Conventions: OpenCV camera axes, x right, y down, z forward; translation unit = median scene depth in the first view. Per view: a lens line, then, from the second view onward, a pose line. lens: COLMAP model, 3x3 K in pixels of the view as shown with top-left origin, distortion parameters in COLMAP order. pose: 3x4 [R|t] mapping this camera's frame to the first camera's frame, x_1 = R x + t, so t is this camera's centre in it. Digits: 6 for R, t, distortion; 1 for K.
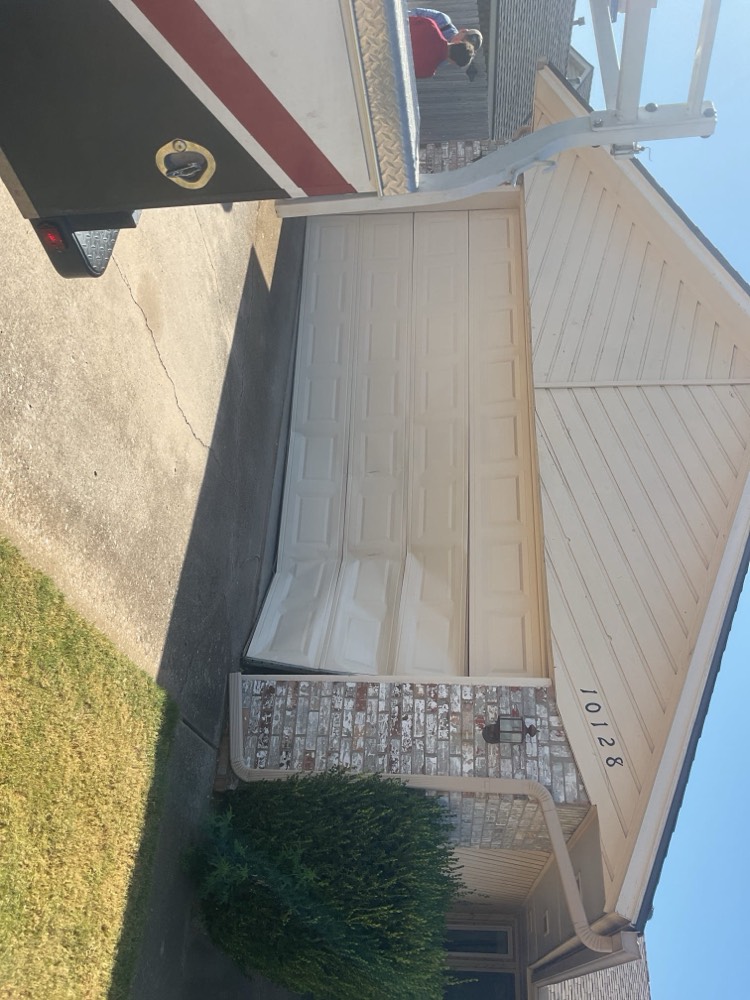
lens RADIAL K [[858.4, 0, 375.0], [0, 858.4, 500.0], [0, 0, 1]] dist [0.124208, -0.235394]
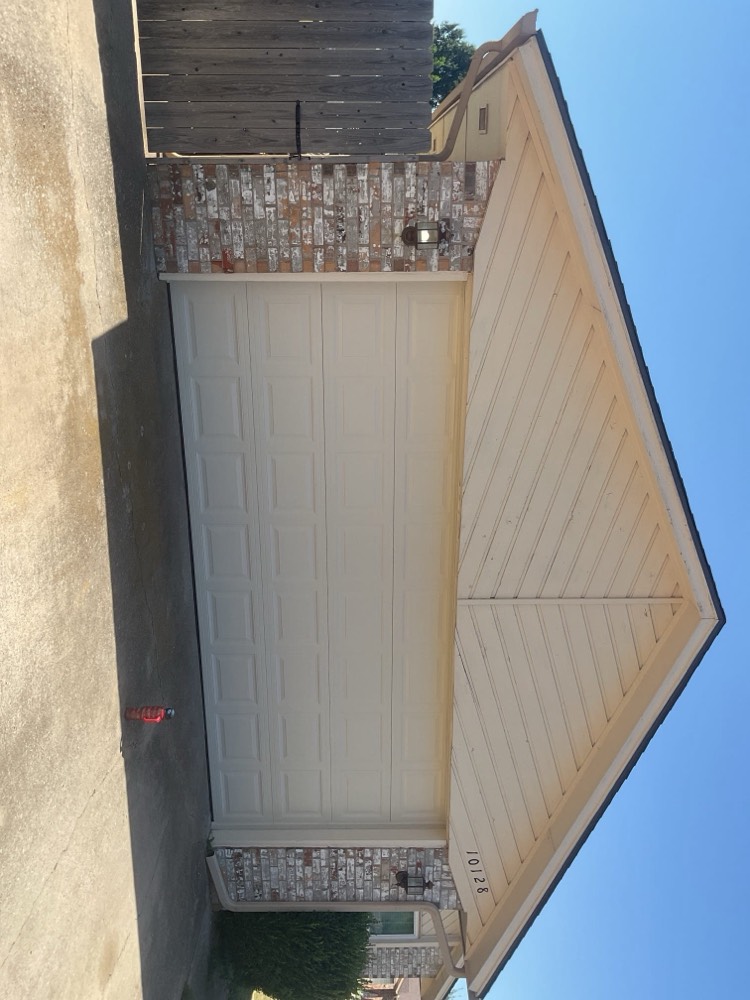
lens RADIAL K [[858.4, 0, 375.0], [0, 858.4, 500.0], [0, 0, 1]] dist [0.124208, -0.235394]
pose [[0.994569, -0.078885, 0.067891, 0.041404], [-0.009589, 0.580086, 0.814499, -1.232388], [-0.103635, -0.810727, 0.576179, 0.665902]]
